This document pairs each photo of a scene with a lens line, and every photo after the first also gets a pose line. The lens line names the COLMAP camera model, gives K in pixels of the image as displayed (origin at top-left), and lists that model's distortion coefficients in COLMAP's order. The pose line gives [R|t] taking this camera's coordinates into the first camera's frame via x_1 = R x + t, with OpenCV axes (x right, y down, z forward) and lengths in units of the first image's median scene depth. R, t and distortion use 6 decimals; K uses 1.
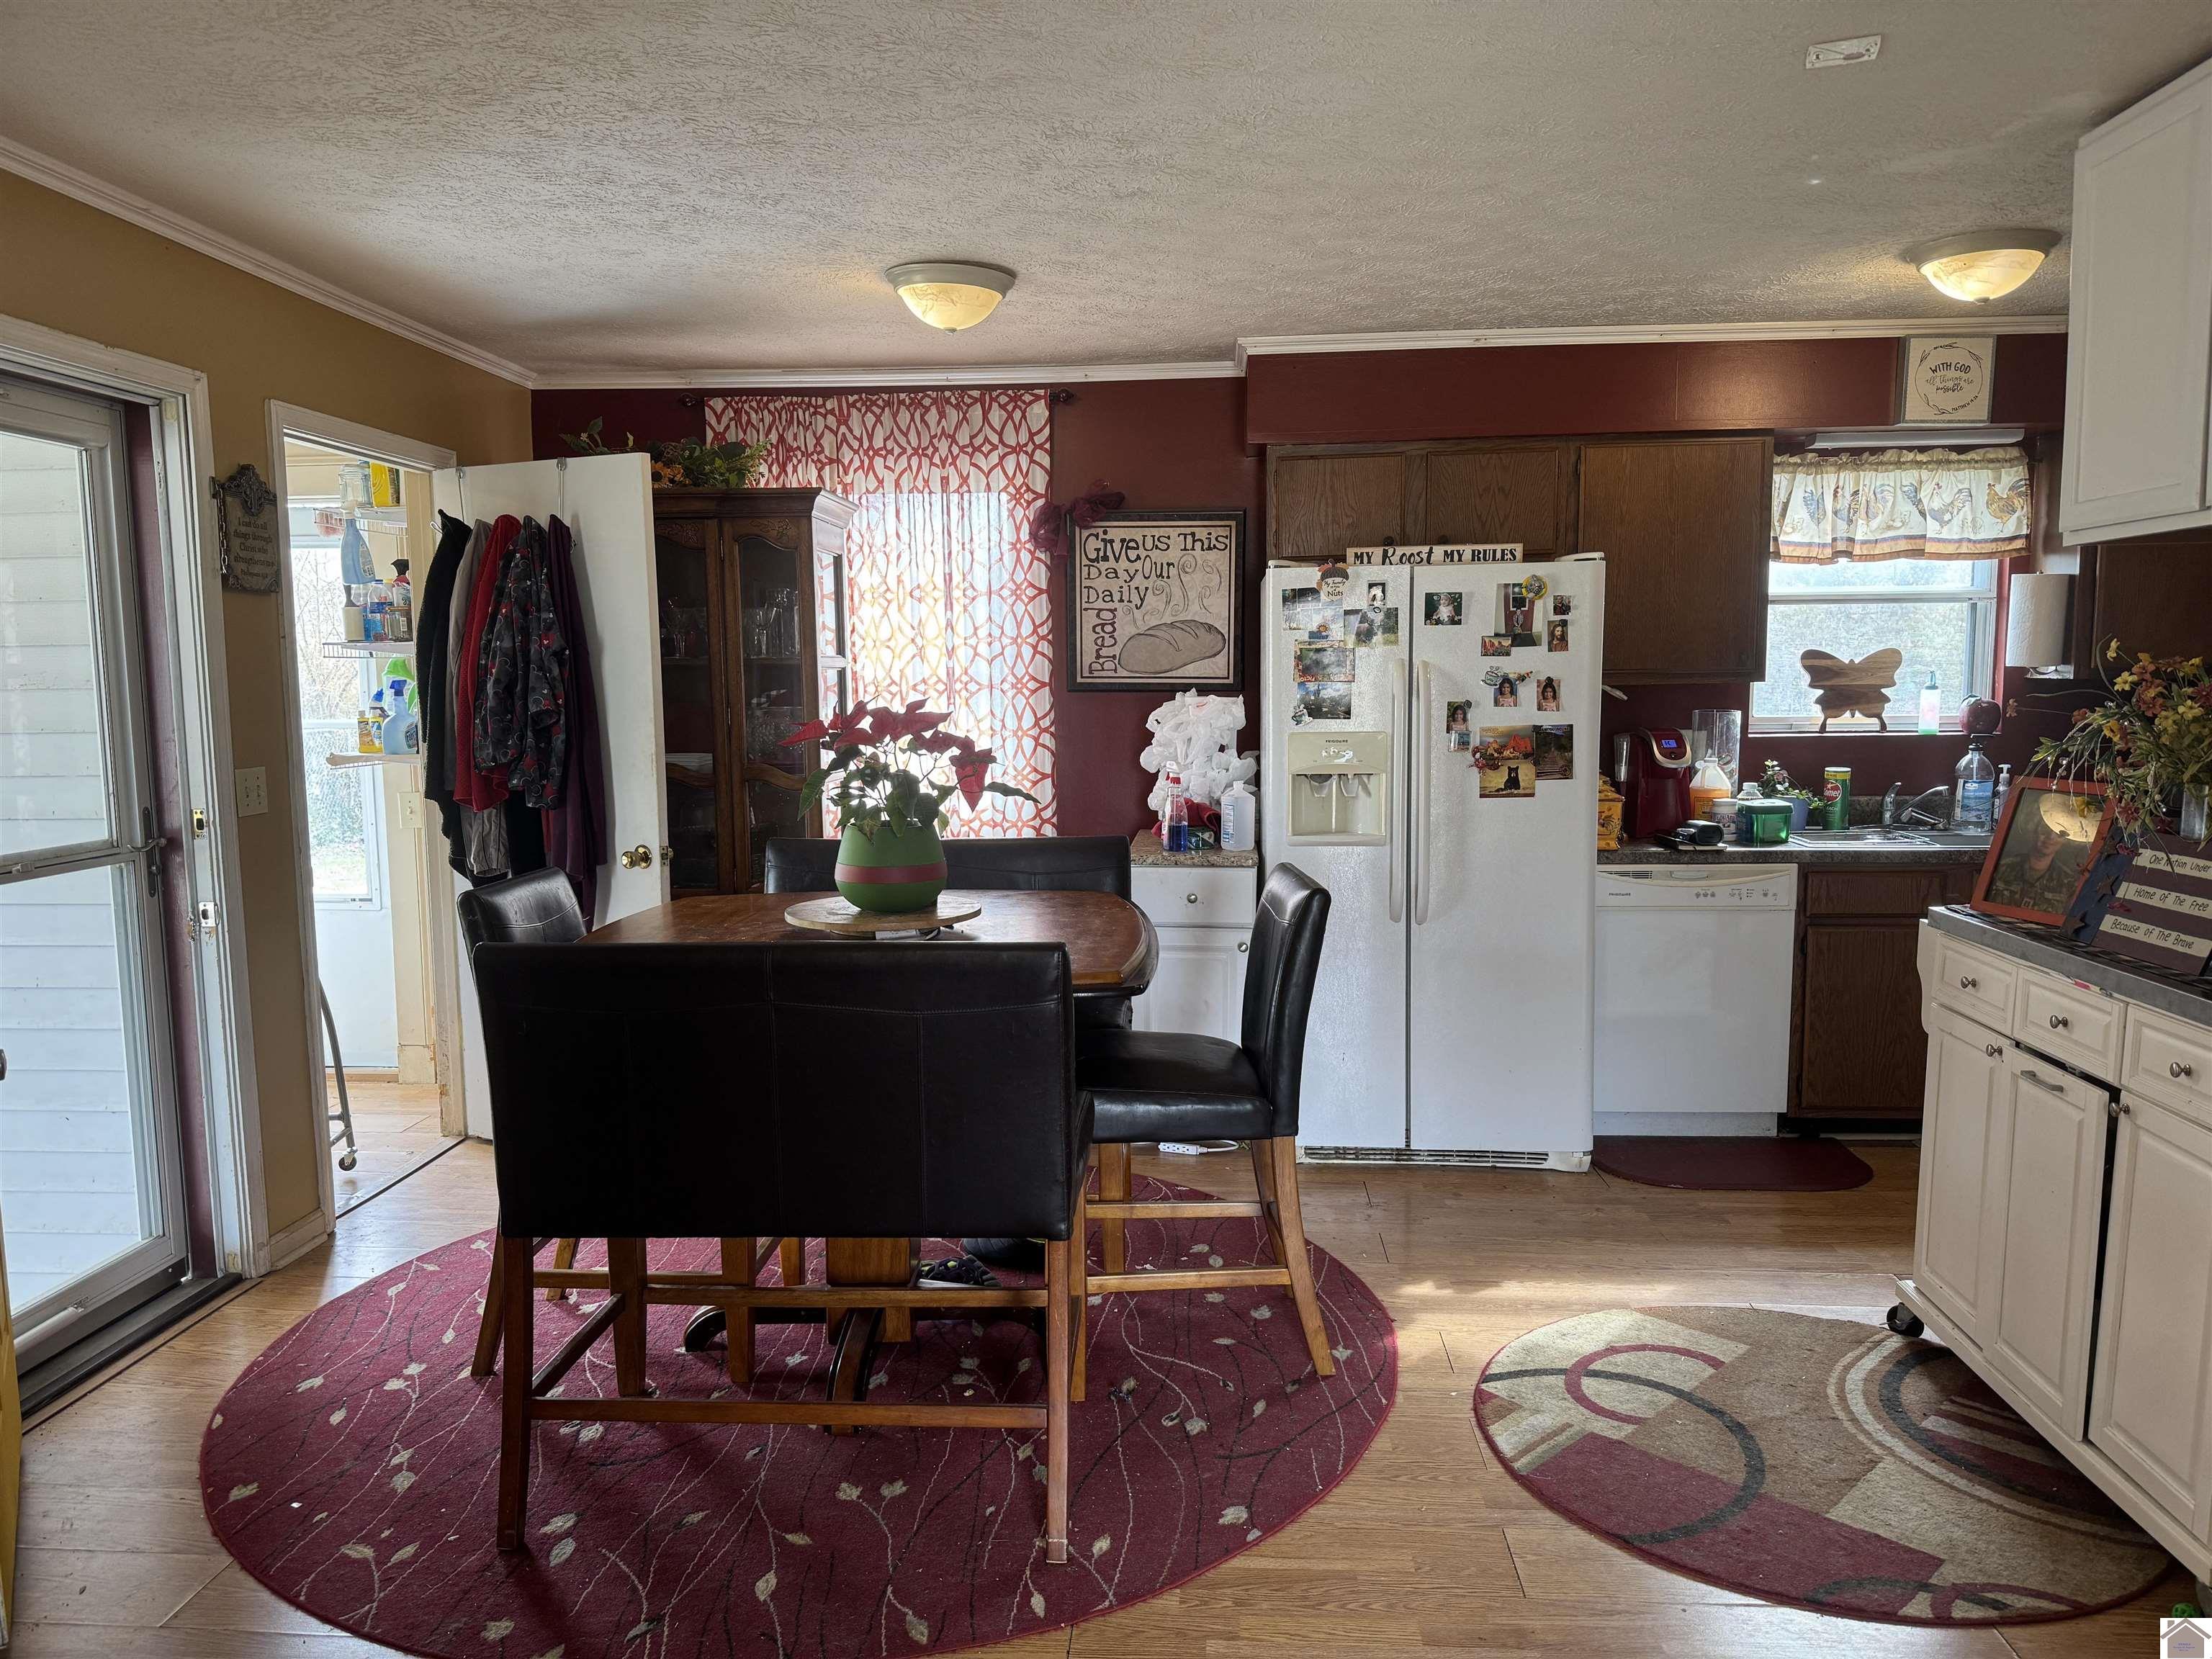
lens RADIAL K [[1567.0, 0, 1102.9], [0, 1567.0, 834.4], [0, 0, 1]] dist [0.056065, -0.065258]
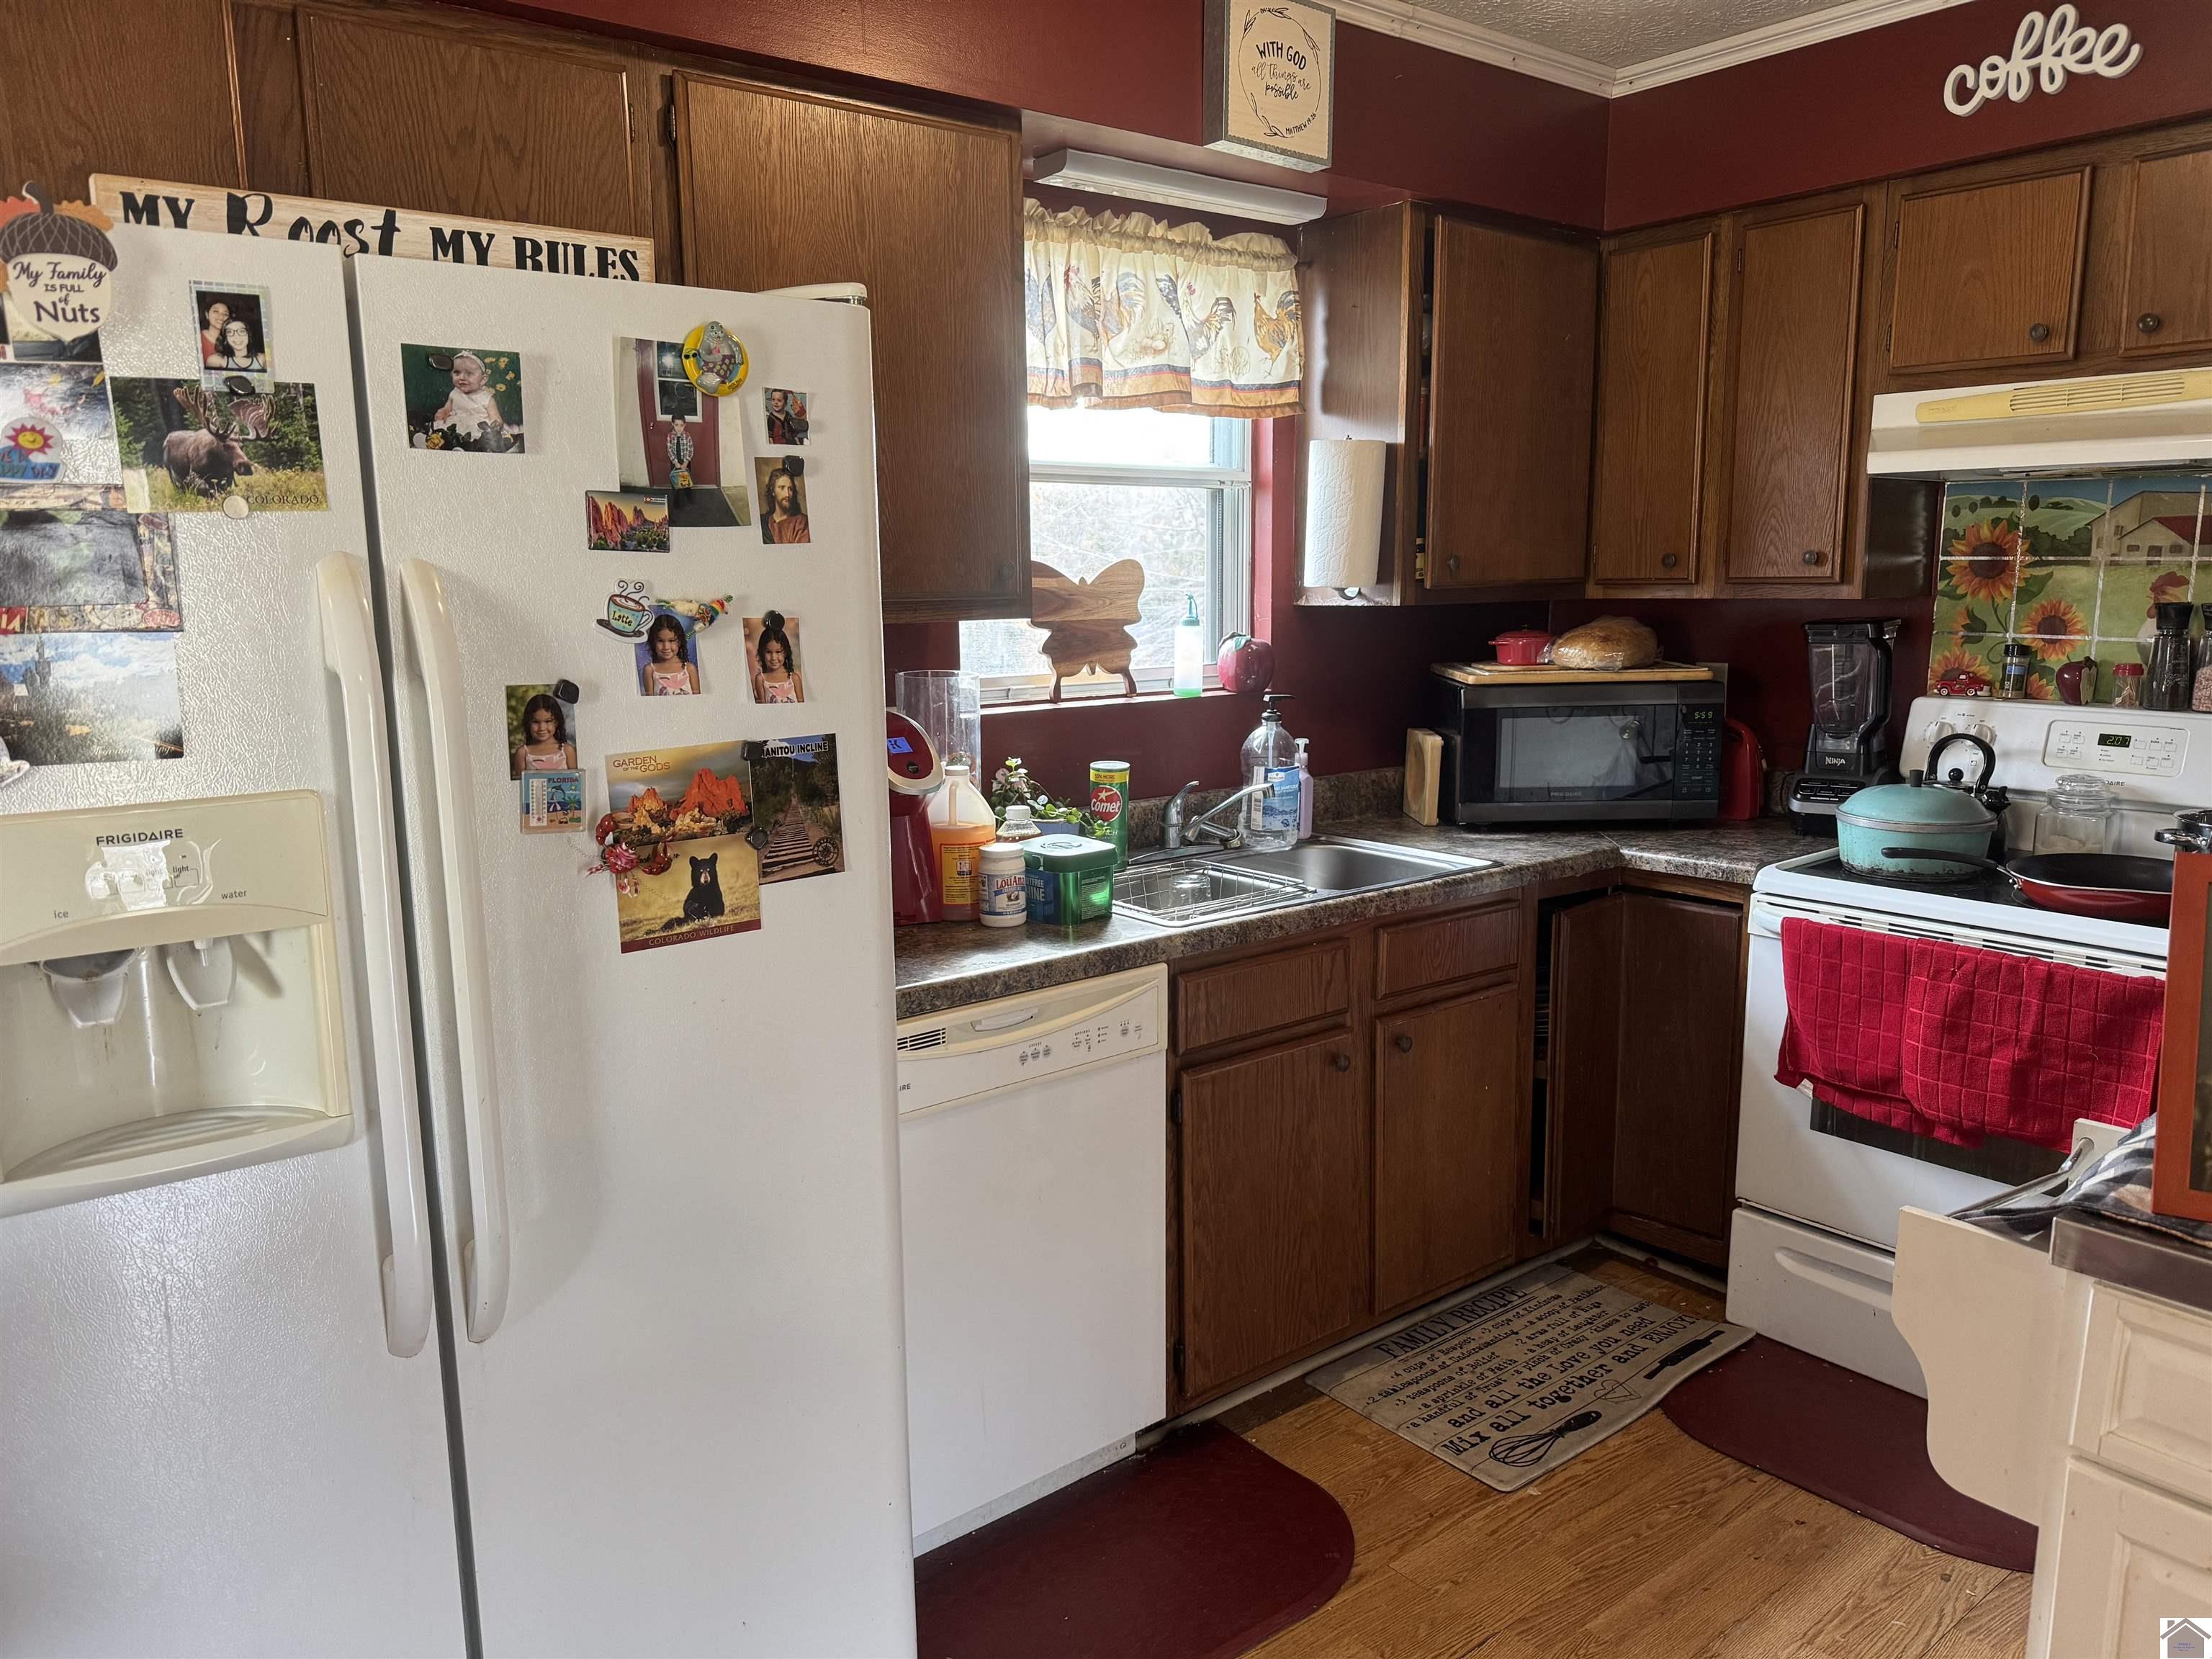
lens RADIAL K [[1567.0, 0, 1100.1], [0, 1567.0, 848.6], [0, 0, 1]] dist [0.056065, -0.065258]
pose [[0.739002, -0.112807, 0.664191, 0.084932], [0.078778, 0.993588, 0.081100, -0.066775], [-0.669081, -0.007609, 0.743151, 0.658192]]
